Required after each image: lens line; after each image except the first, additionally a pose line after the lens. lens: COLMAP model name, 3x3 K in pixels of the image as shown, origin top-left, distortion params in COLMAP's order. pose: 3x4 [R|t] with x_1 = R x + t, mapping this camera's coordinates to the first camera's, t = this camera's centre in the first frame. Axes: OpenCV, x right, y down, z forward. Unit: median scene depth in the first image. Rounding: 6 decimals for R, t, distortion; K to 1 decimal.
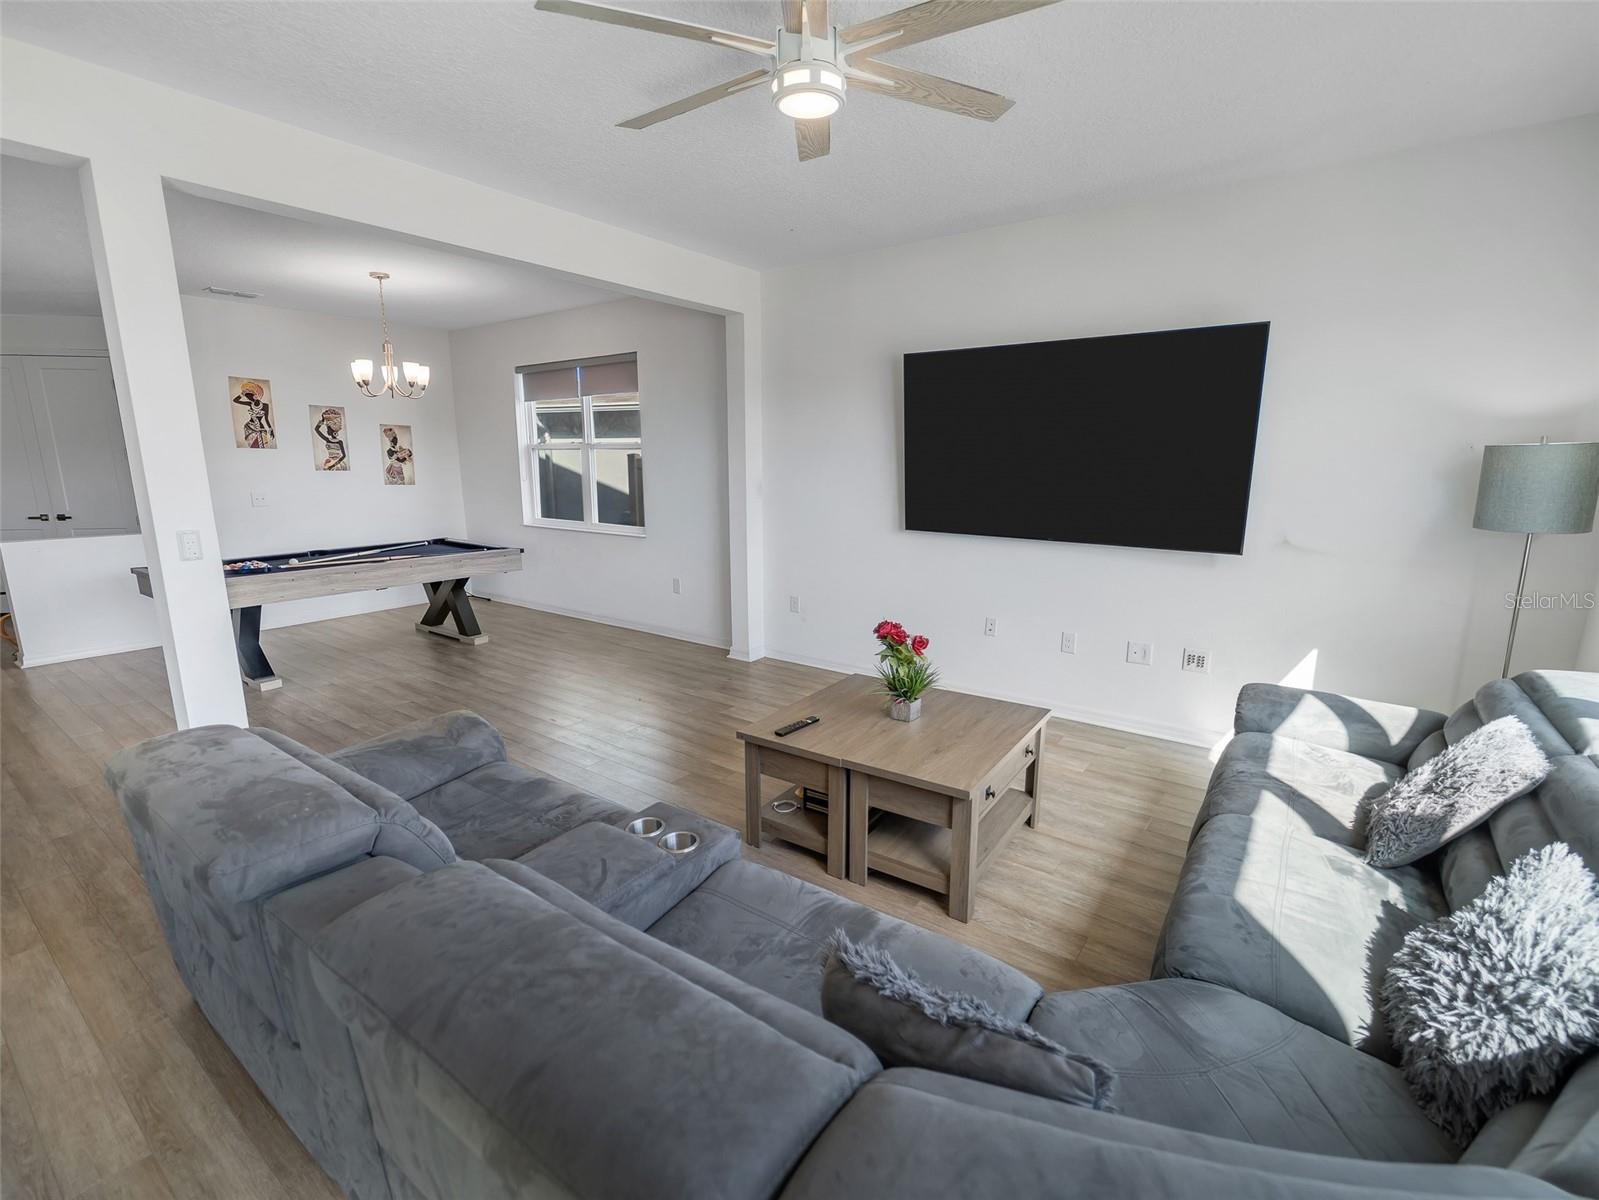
lens RADIAL K [[727.1, 0, 803.4], [0, 727.1, 600.0], [0, 0, 1]] dist [-0.000188, -0.000099]
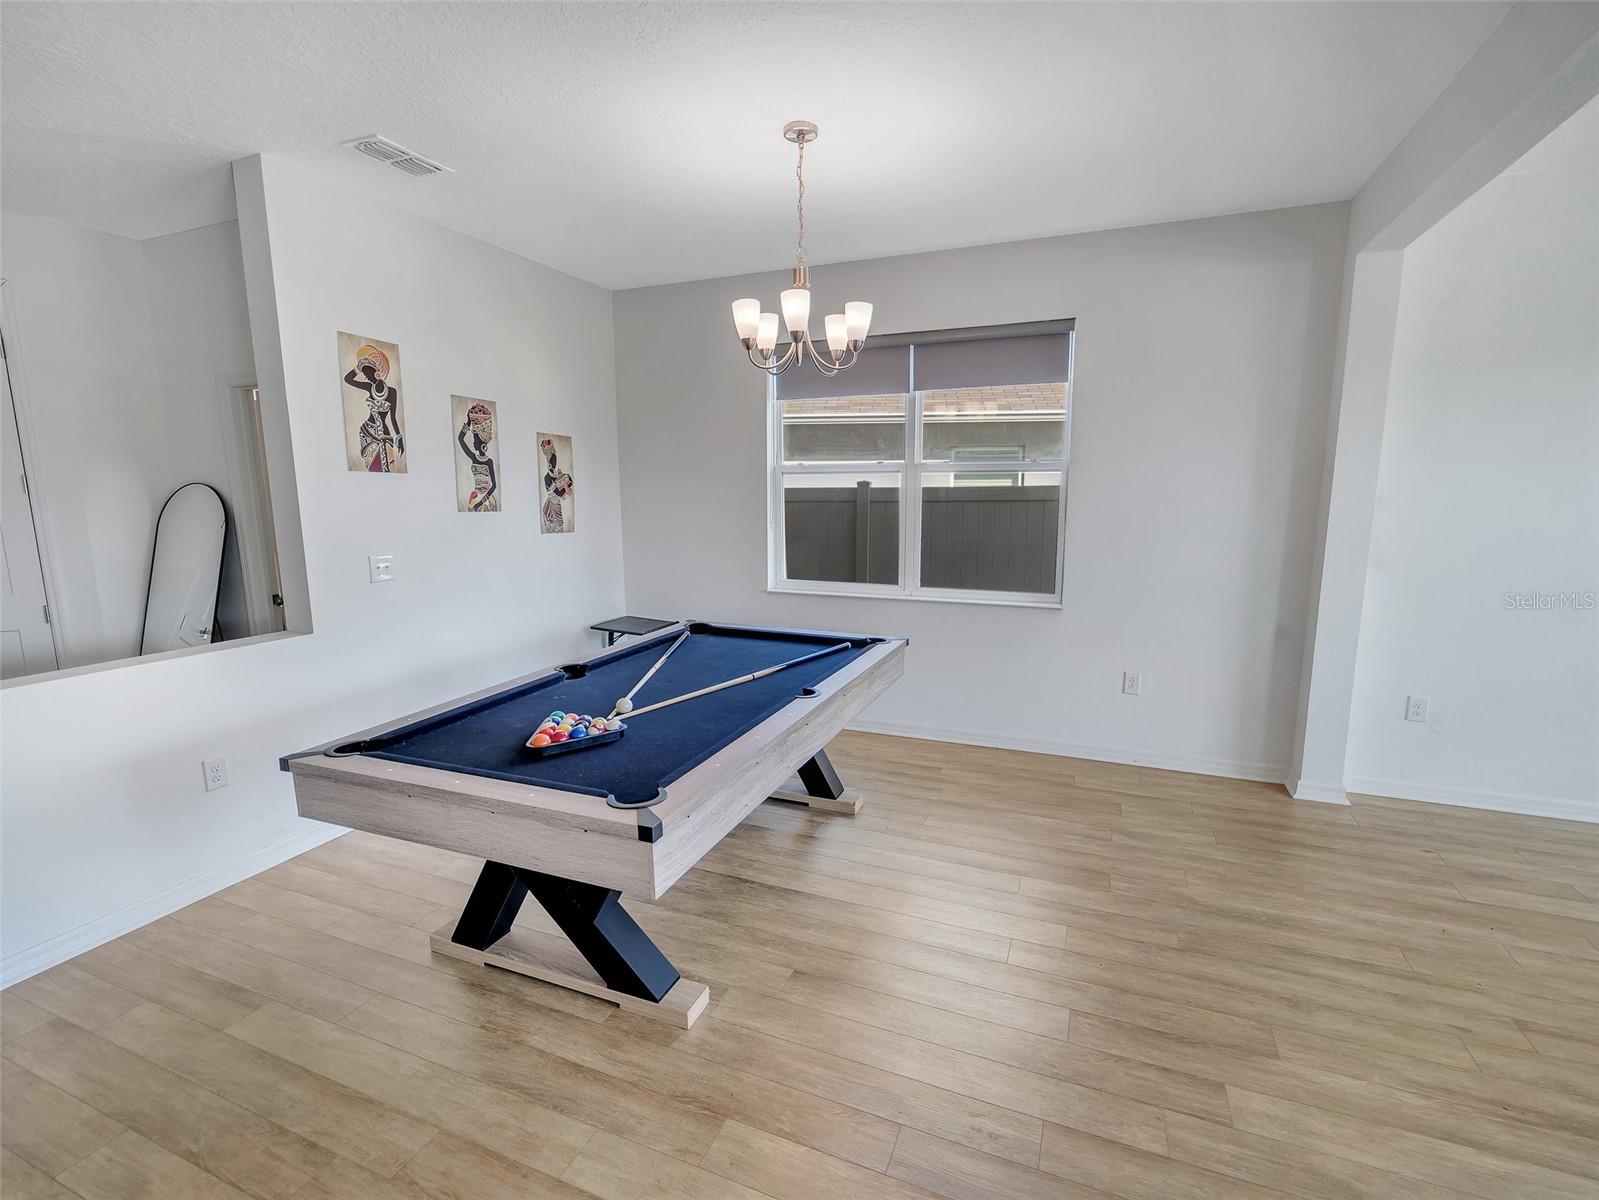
lens RADIAL K [[737.5, 0, 799.5], [0, 737.5, 600.0], [0, 0, 1]] dist [0.001611, 0.000049]
pose [[0.970978, -0.043385, 0.235200, -0.587636], [0.053051, 0.997981, -0.034922, -0.082266], [-0.233210, 0.046386, 0.971319, 0.418184]]
